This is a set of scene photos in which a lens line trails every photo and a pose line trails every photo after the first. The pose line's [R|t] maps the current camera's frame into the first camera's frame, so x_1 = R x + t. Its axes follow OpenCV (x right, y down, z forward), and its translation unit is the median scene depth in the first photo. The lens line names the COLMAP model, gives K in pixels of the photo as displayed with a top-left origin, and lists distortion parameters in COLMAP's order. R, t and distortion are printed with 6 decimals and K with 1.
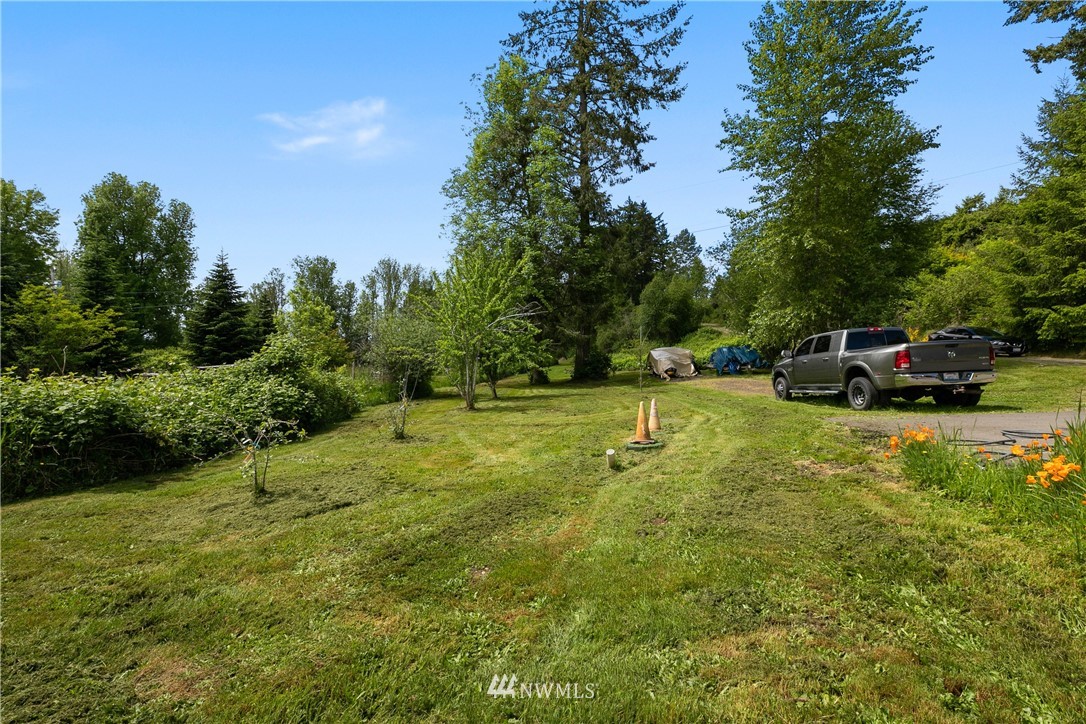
lens RADIAL K [[506.9, 0, 541.8], [0, 506.9, 363.4], [0, 0, 1]] dist [-0.024024, 0.000135]
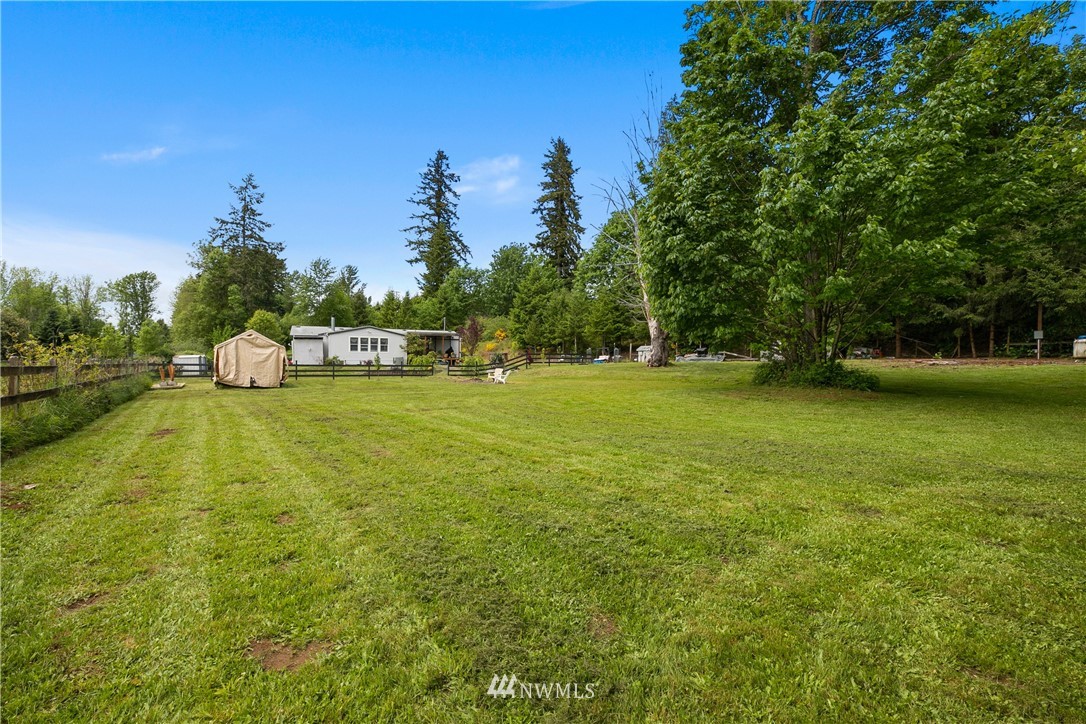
lens RADIAL K [[506.9, 0, 541.8], [0, 506.9, 363.4], [0, 0, 1]] dist [-0.024024, 0.000135]
pose [[0.760487, -0.003592, 0.649343, -0.112963], [-0.001035, 0.999977, 0.006743, 0.002507], [-0.649352, -0.005800, 0.760466, -0.519015]]
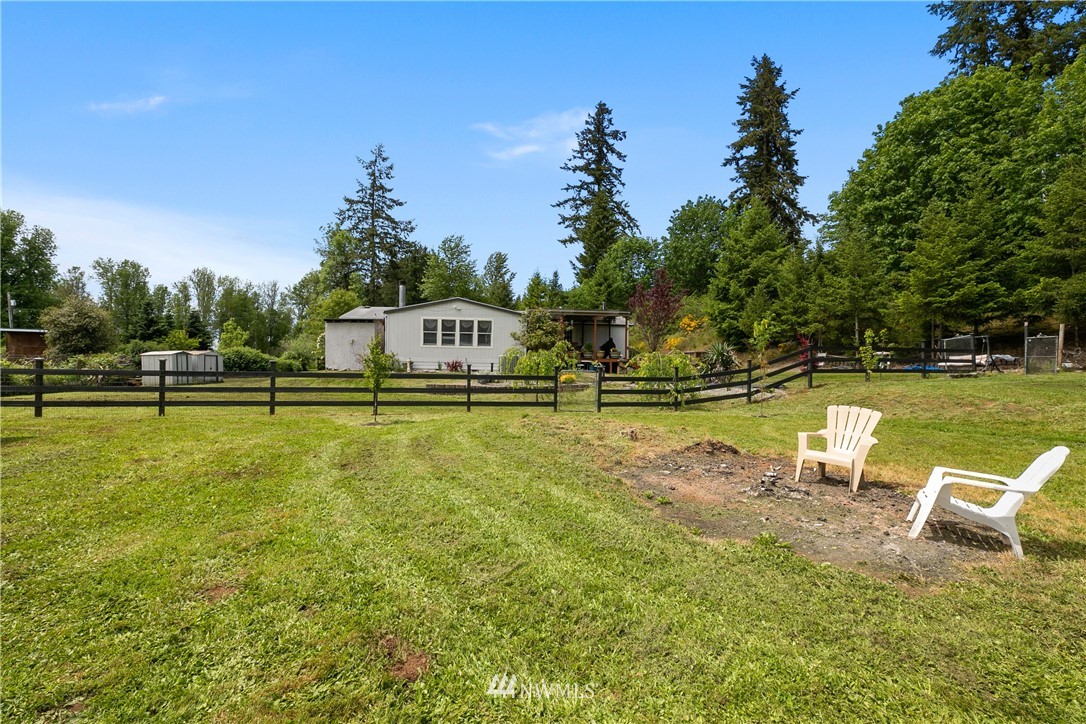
lens RADIAL K [[506.9, 0, 541.8], [0, 506.9, 363.4], [0, 0, 1]] dist [-0.024024, 0.000135]
pose [[0.925787, 0.008393, 0.377952, -0.017681], [-0.009304, 0.999957, 0.000583, 0.002921], [-0.377931, -0.004056, 0.925825, -0.358986]]
